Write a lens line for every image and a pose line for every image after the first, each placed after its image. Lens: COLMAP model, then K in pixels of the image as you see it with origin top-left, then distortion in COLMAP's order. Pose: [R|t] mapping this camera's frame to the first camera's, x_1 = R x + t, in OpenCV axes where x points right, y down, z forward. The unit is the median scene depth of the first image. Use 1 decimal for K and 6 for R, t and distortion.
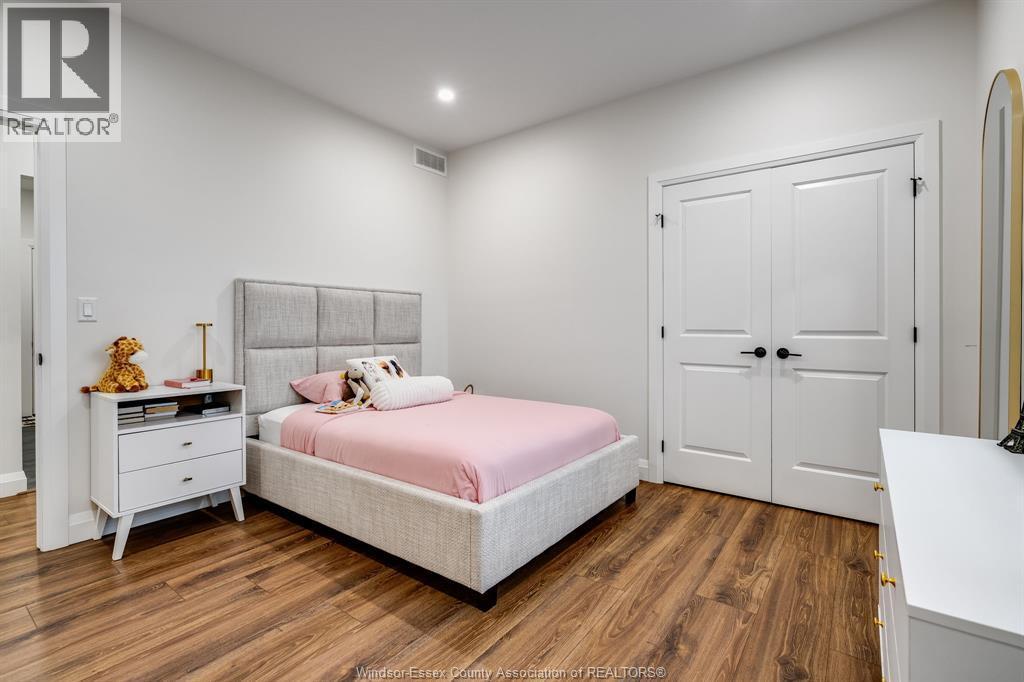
lens RADIAL K [[465.1, 0, 529.2], [0, 465.1, 329.4], [0, 0, 1]] dist [-0.005510, 0.001079]
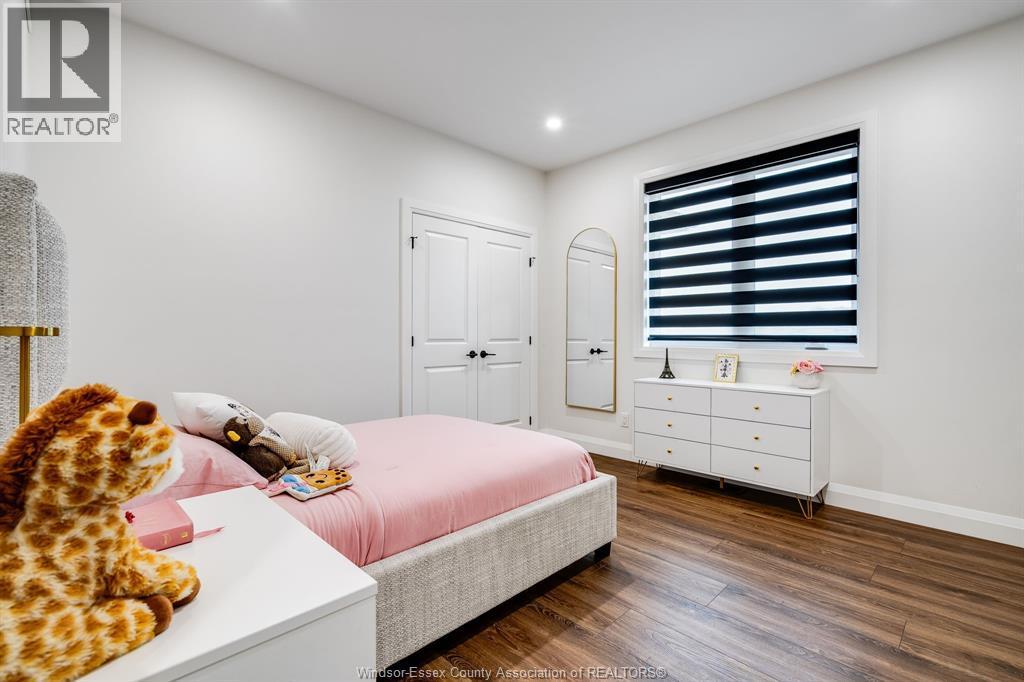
lens RADIAL K [[465.1, 0, 509.6], [0, 465.1, 335.0], [0, 0, 1]] dist [-0.005510, 0.001079]
pose [[0.167551, 0.001724, 0.985862, -1.044564], [0.004187, 0.999988, -0.002460, -0.006442], [-0.985855, 0.004540, 0.167542, 0.769307]]
